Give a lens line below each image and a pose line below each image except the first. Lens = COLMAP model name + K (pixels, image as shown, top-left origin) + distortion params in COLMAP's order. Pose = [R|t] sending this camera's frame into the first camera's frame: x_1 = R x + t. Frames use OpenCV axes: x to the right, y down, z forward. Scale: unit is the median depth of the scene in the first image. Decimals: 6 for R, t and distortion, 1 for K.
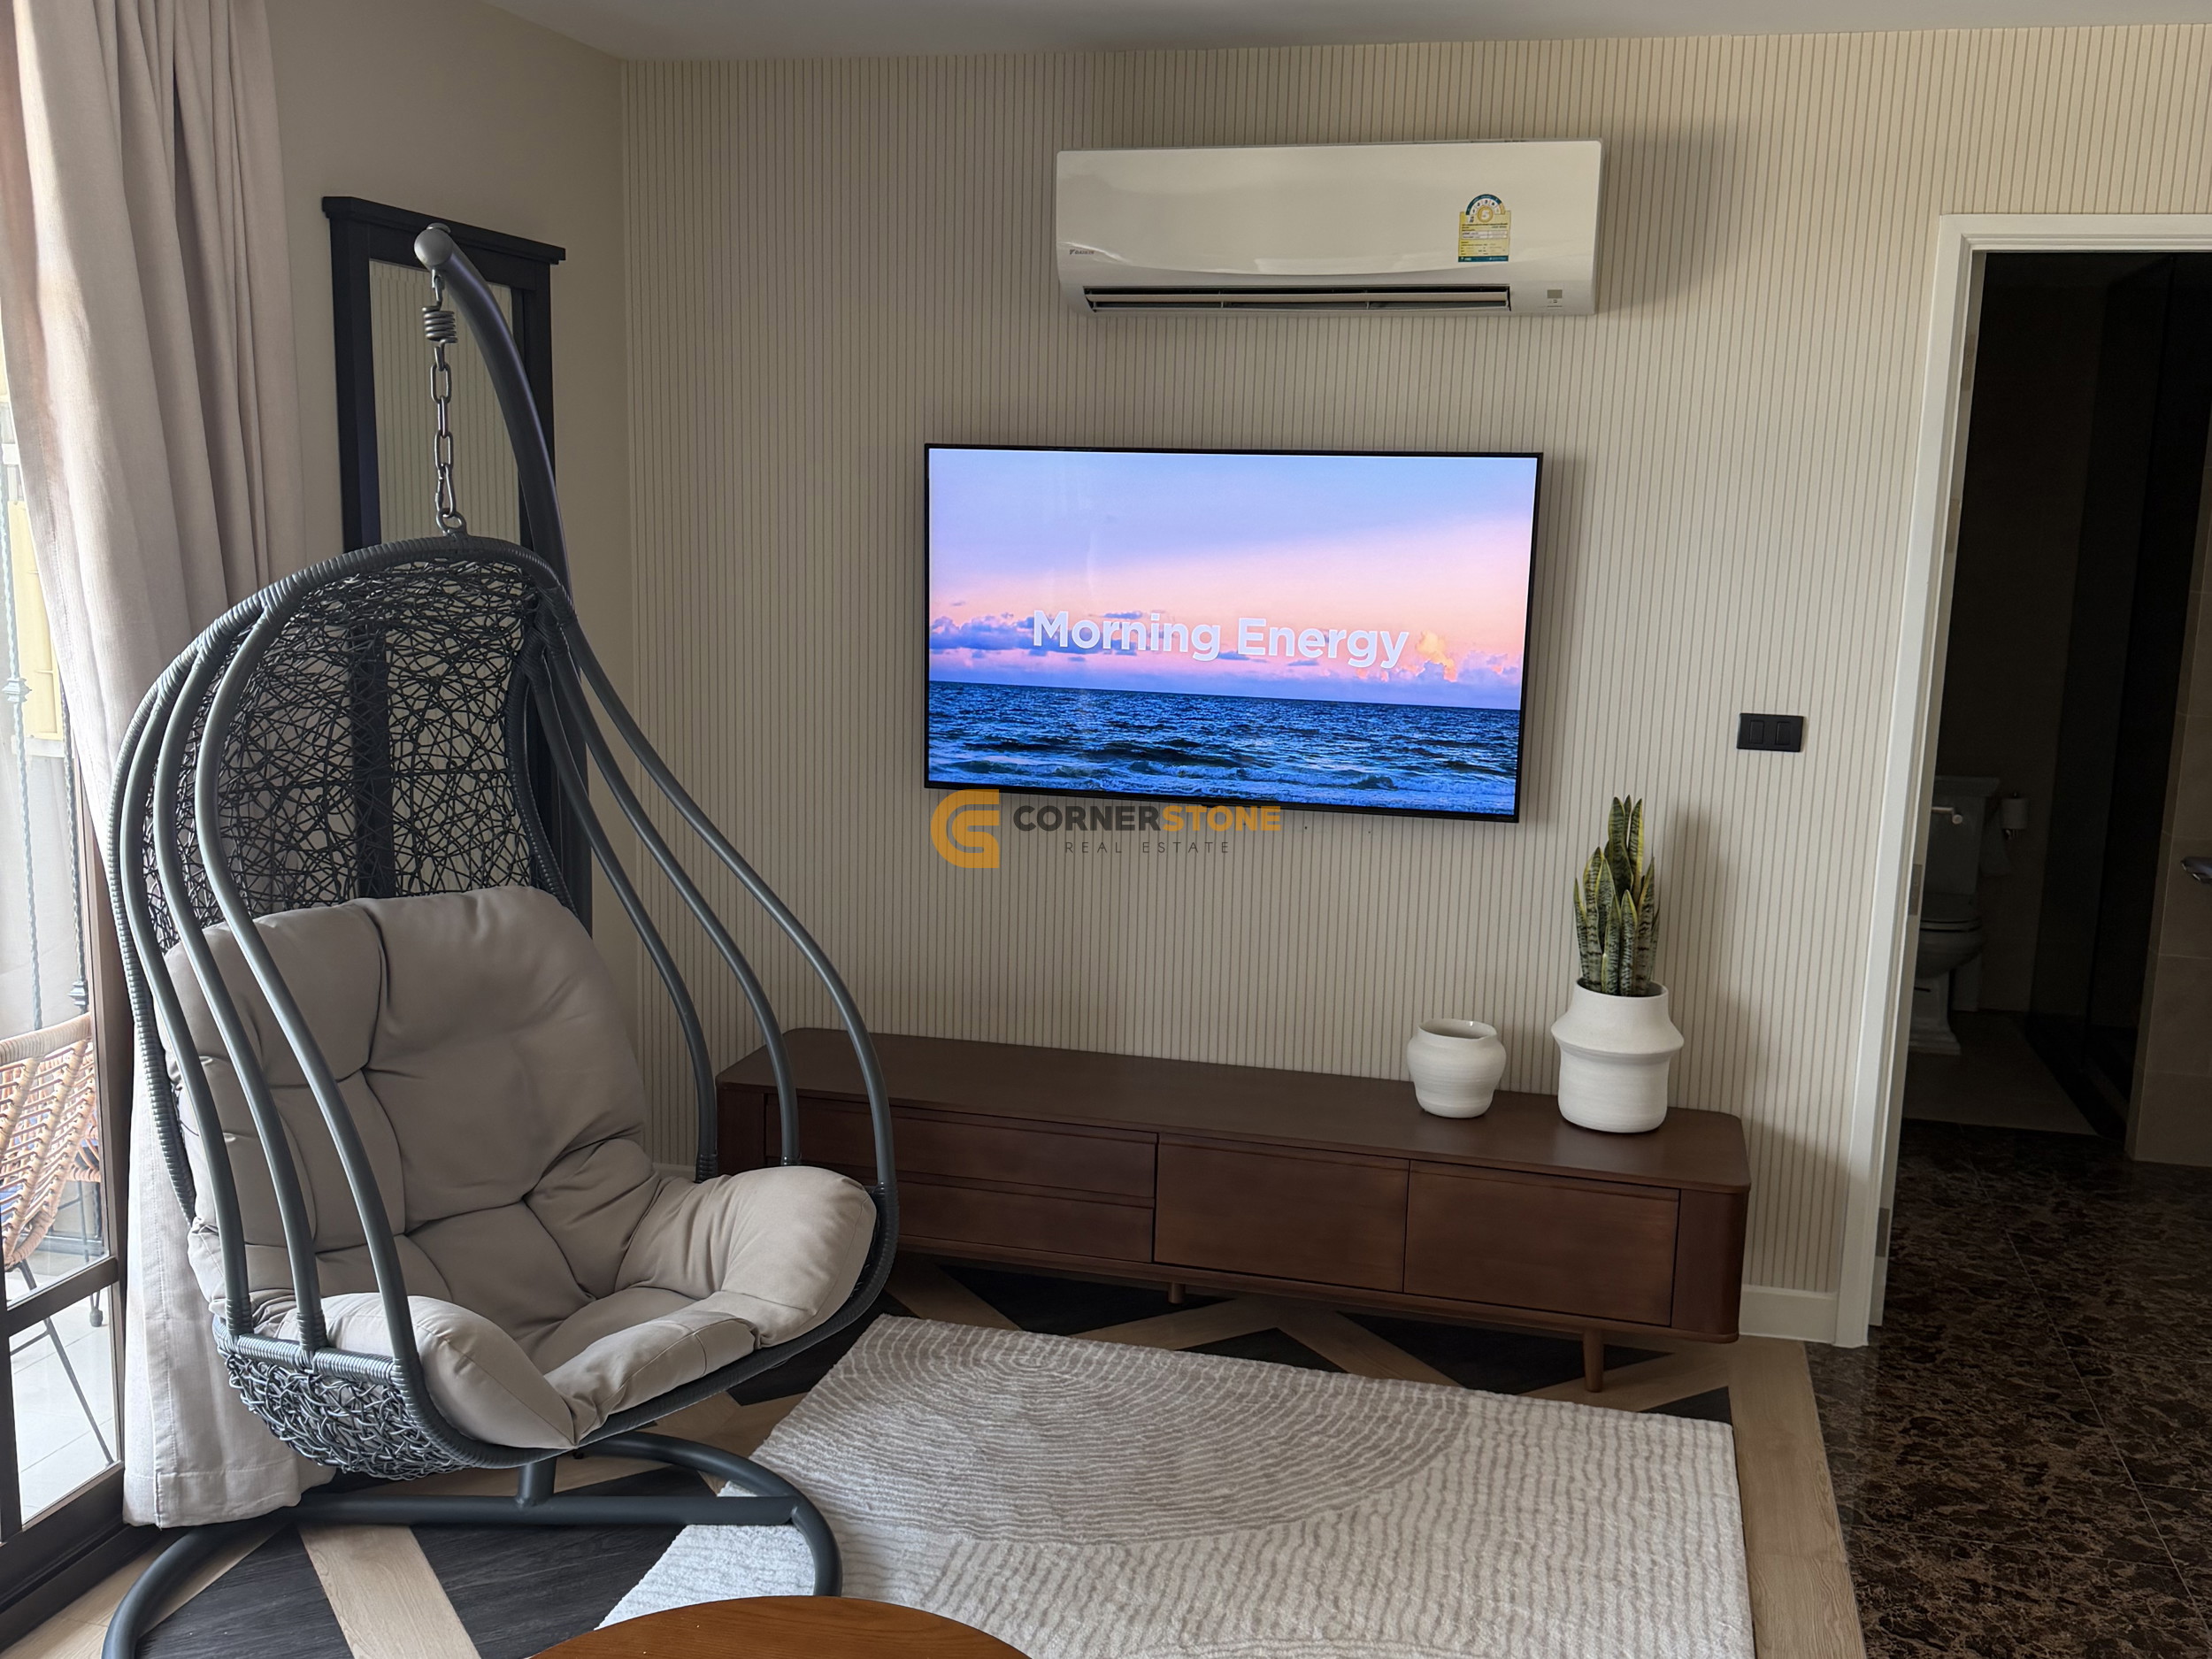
lens RADIAL K [[2070.3, 0, 1091.3], [0, 2070.3, 877.7], [0, 0, 1]] dist [0.044277, 0.000000]
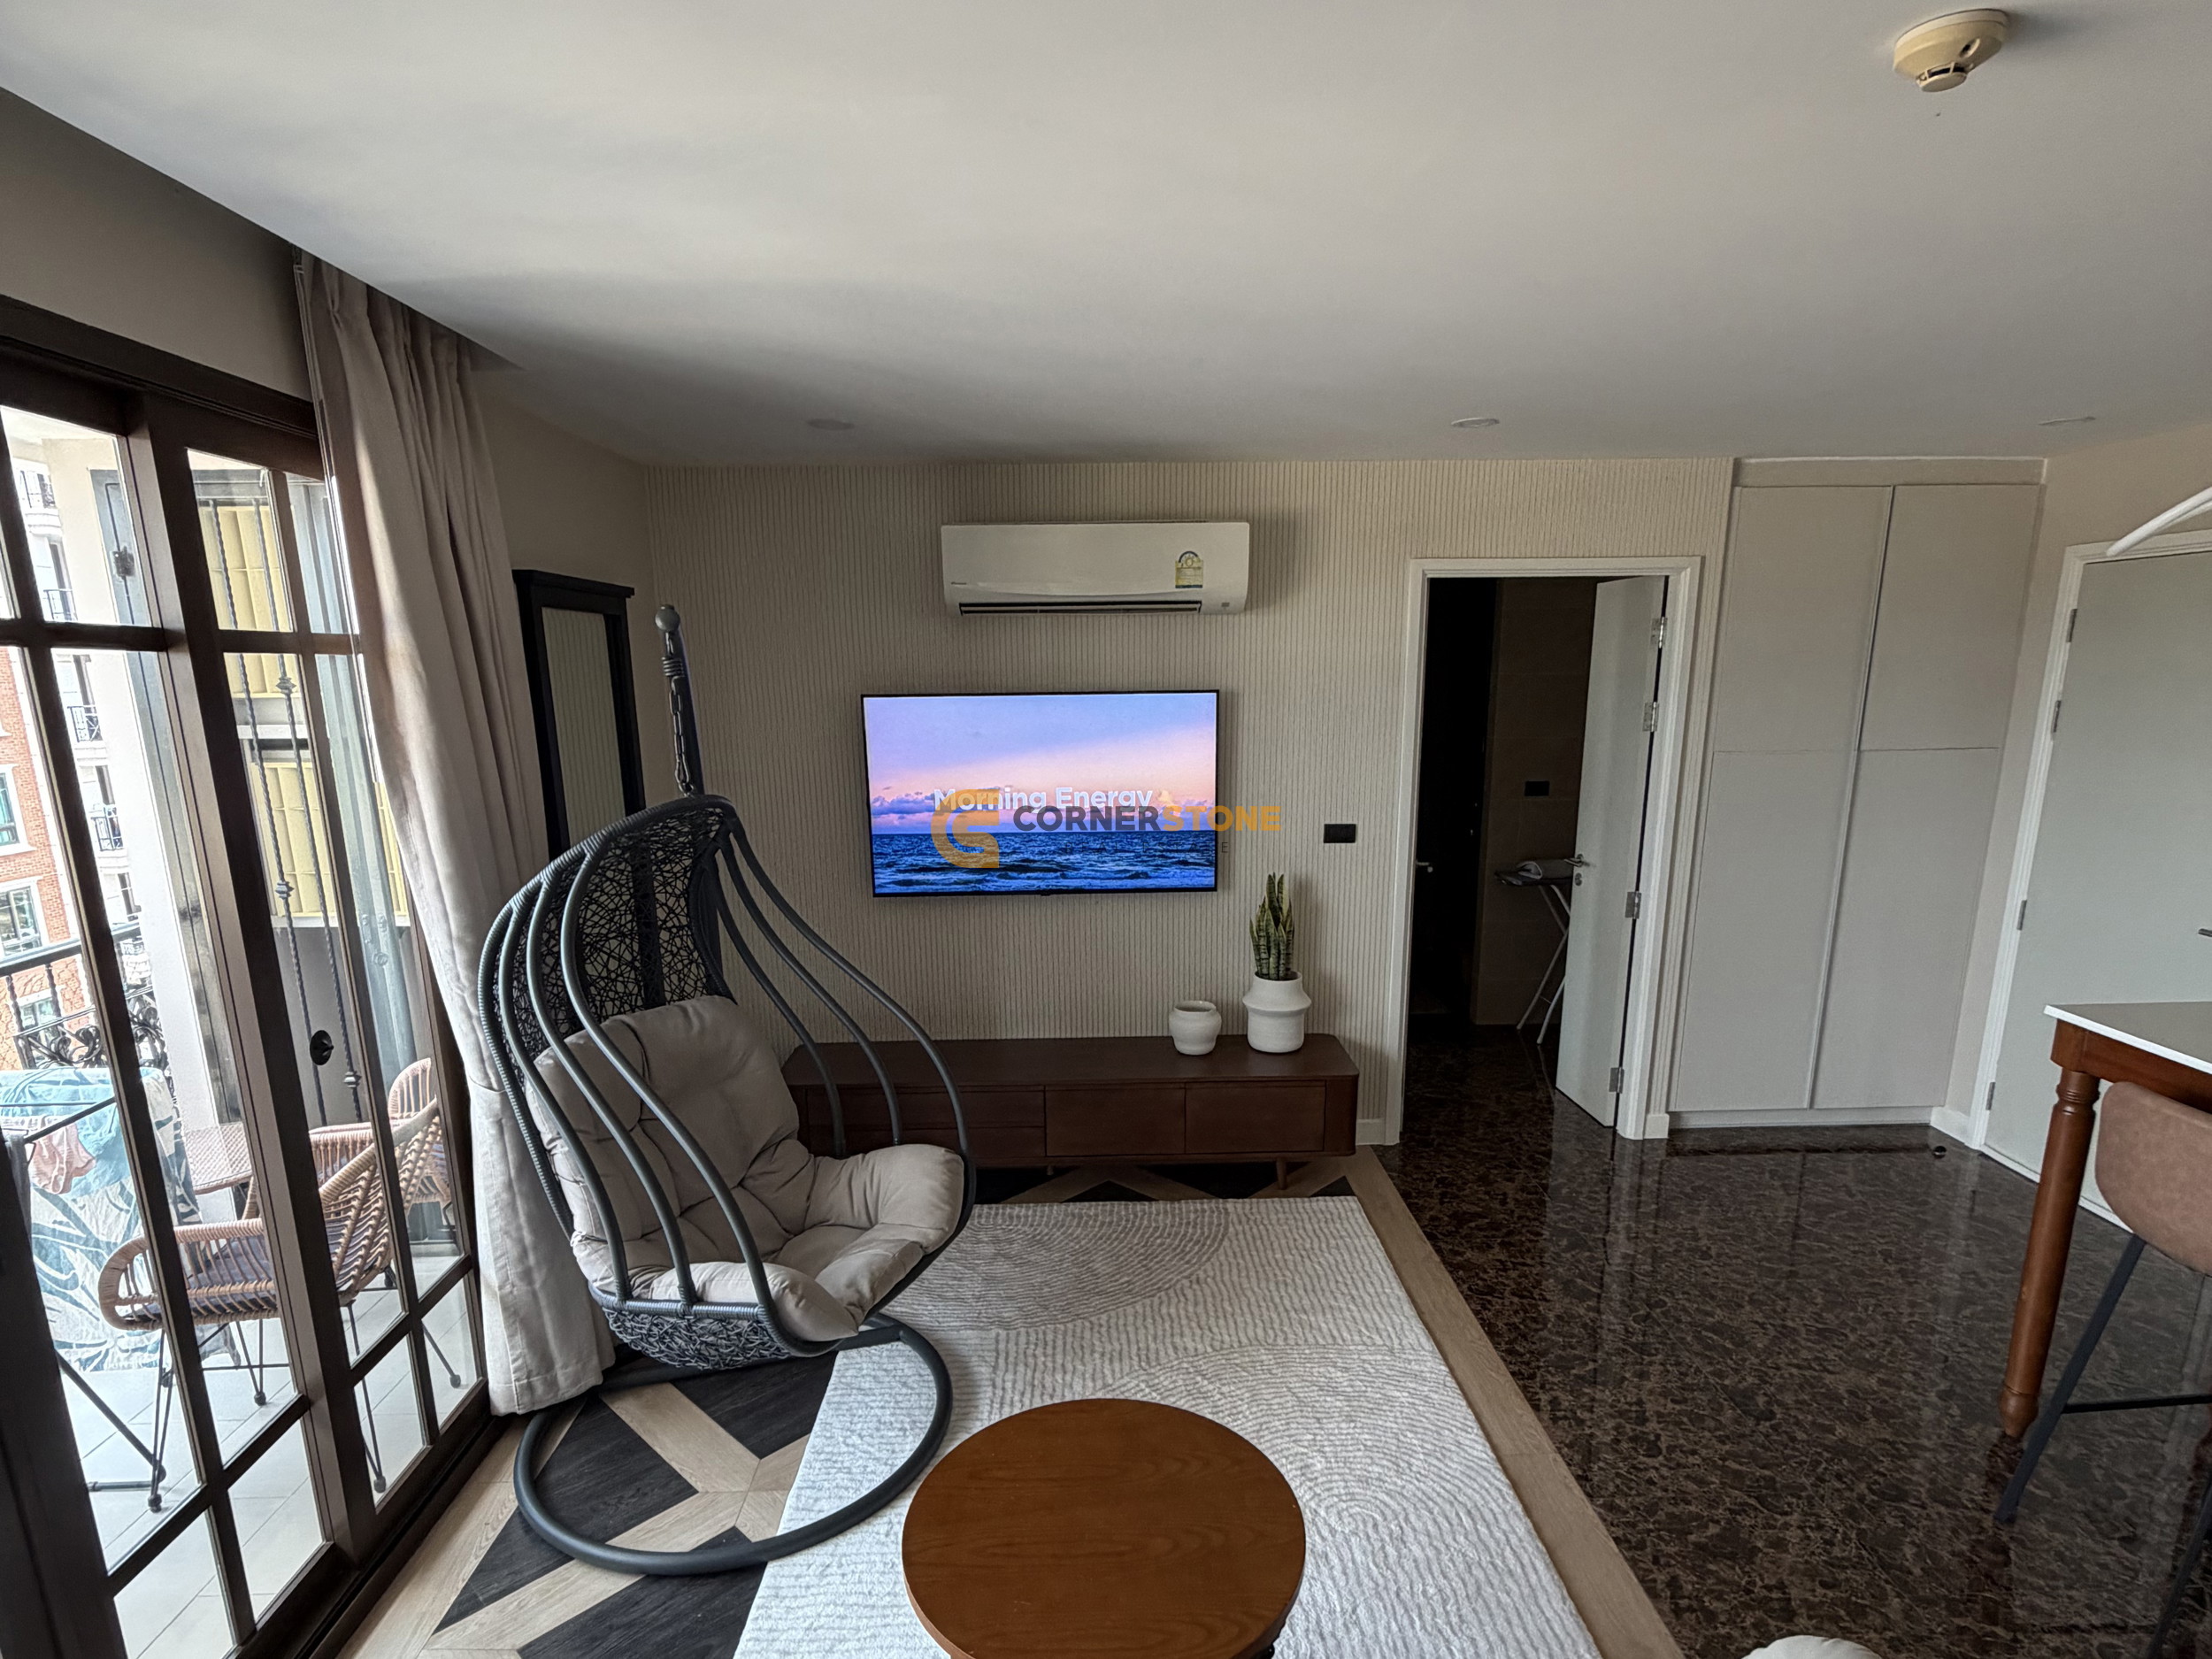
lens RADIAL K [[1185.2, 0, 1107.6], [0, 1185.2, 945.2], [0, 0, 1]] dist [0.001361, 0.000148]
pose [[0.961852, -0.096299, 0.256062, -0.175257], [0.083049, 0.994609, 0.062093, -0.057174], [-0.260662, -0.038459, 0.964664, 0.011990]]
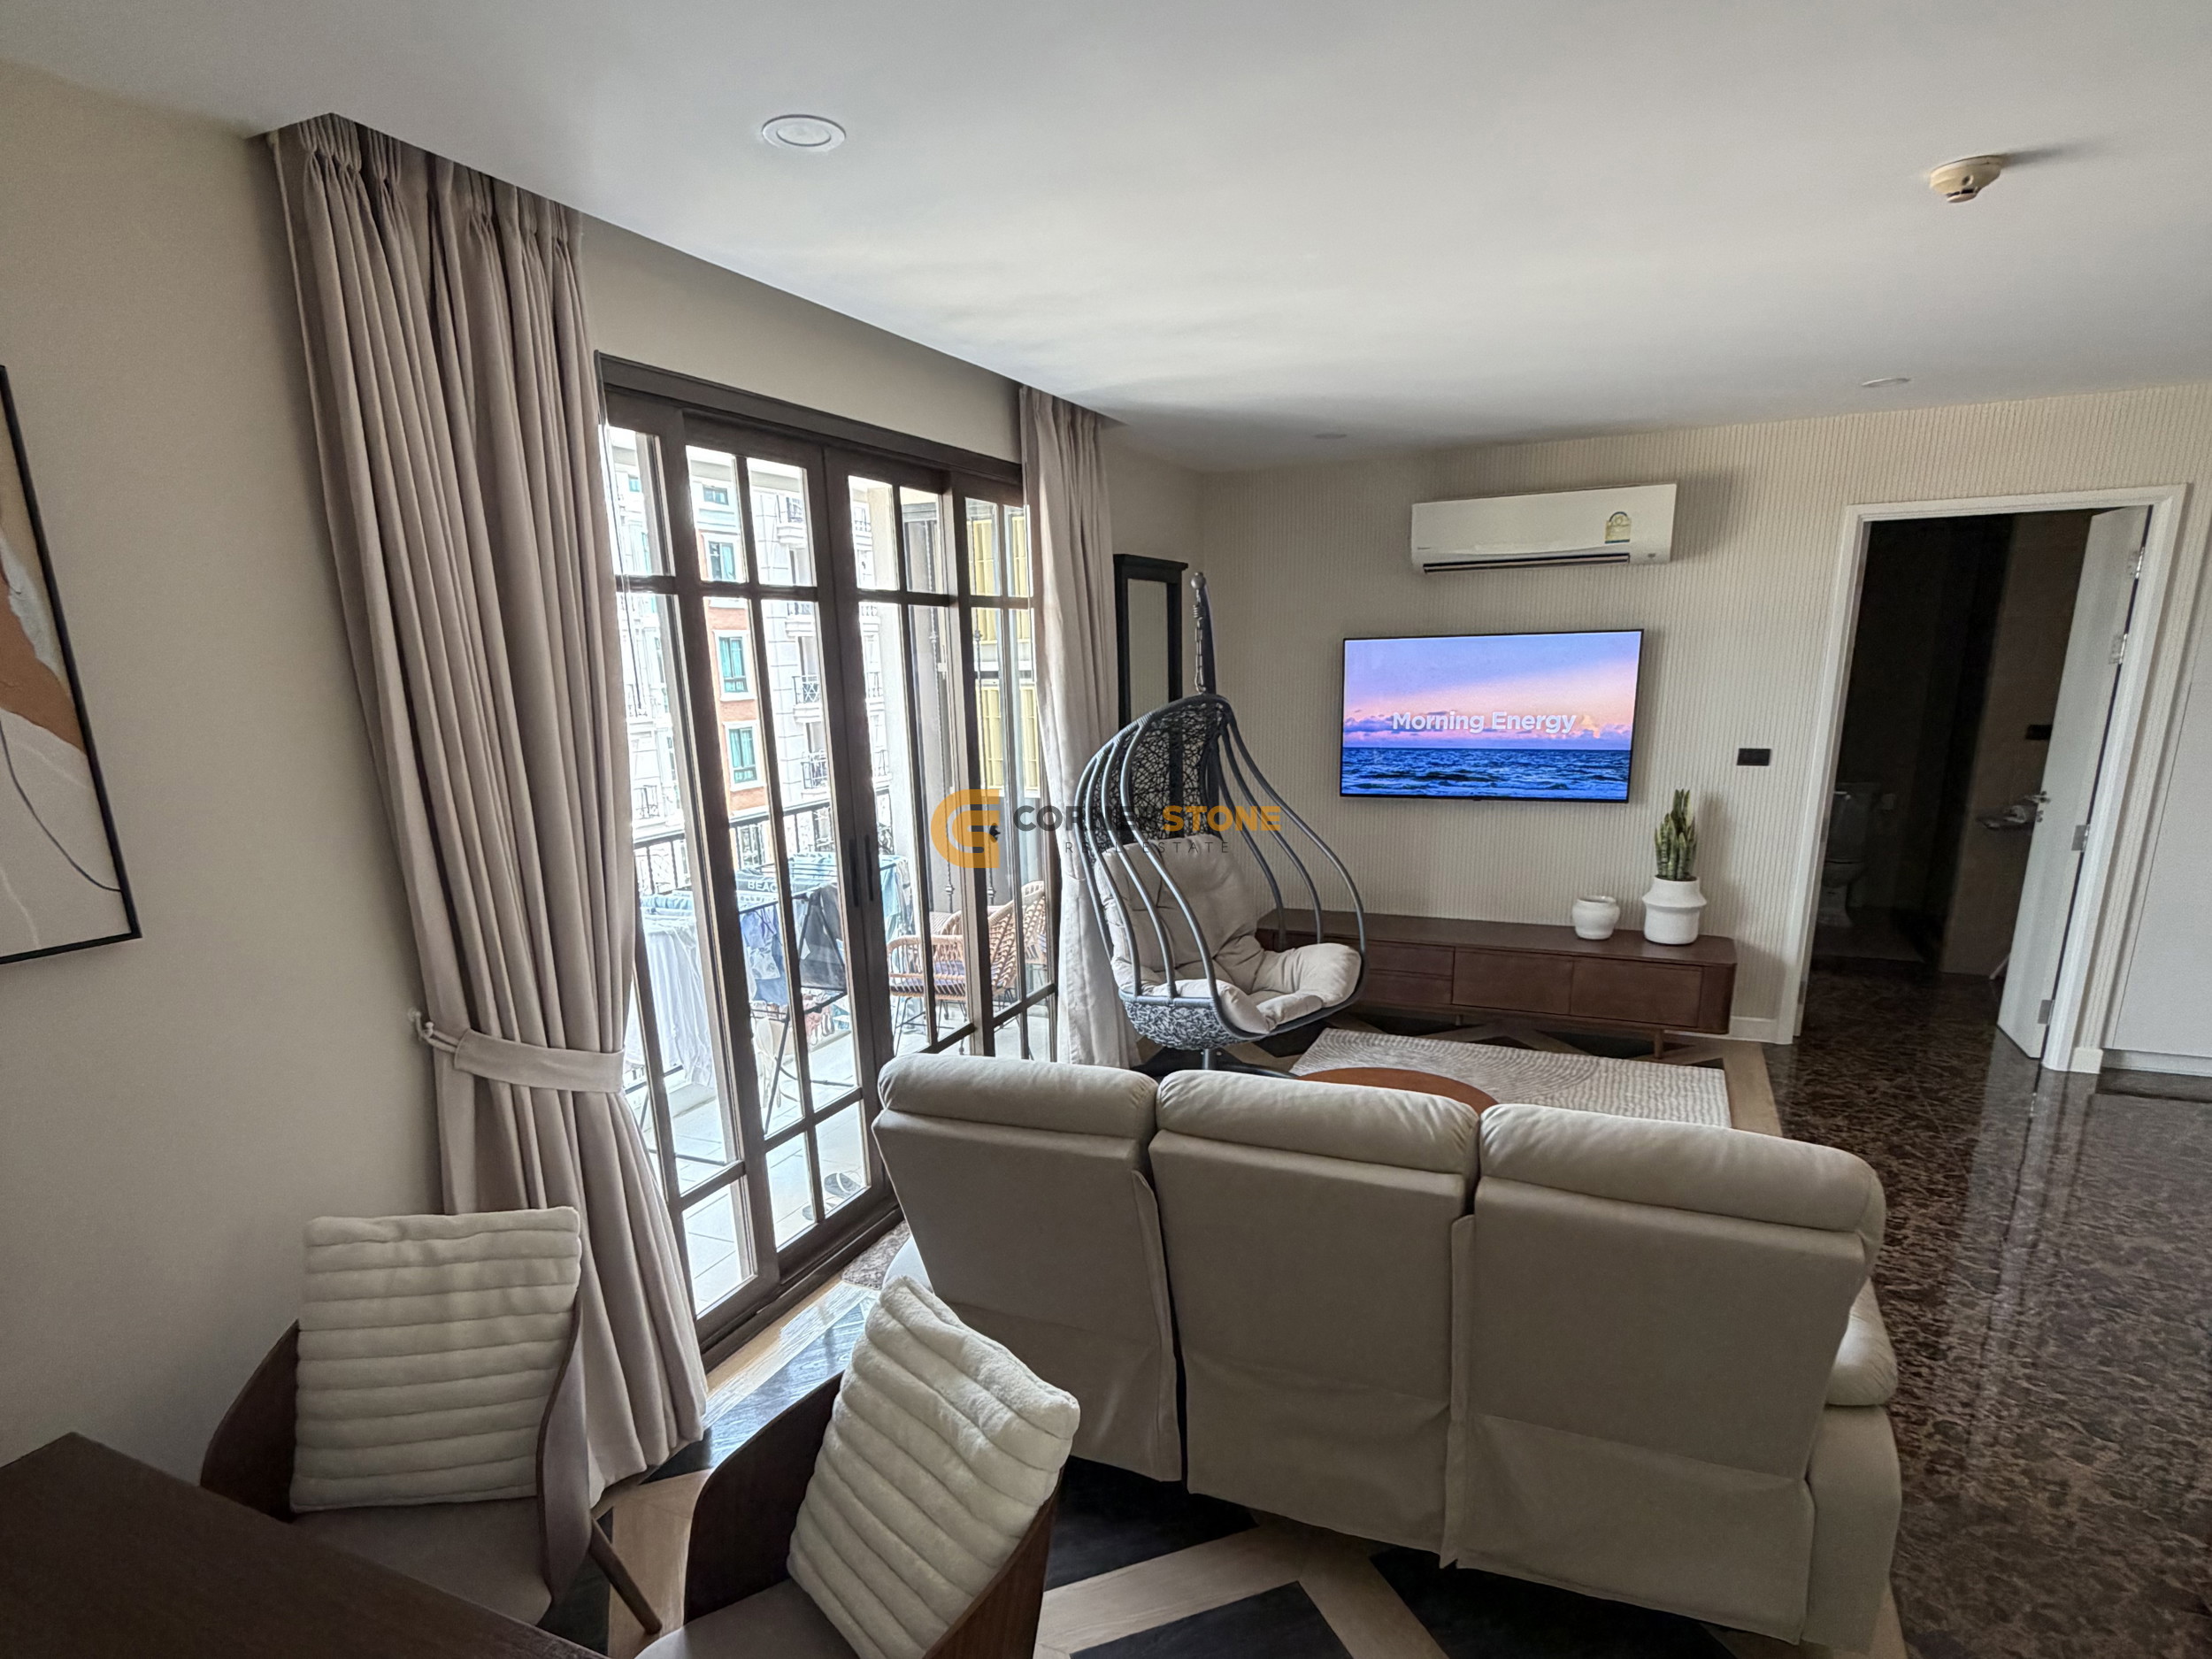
lens RADIAL K [[1184.4, 0, 1097.4], [0, 1184.4, 977.0], [0, 0, 1]] dist [-0.000914, -0.001079]
pose [[0.982260, -0.001143, -0.187521, -0.116075], [0.017792, 0.996038, 0.087127, 0.040183], [0.186679, -0.088918, 0.978389, -0.359543]]
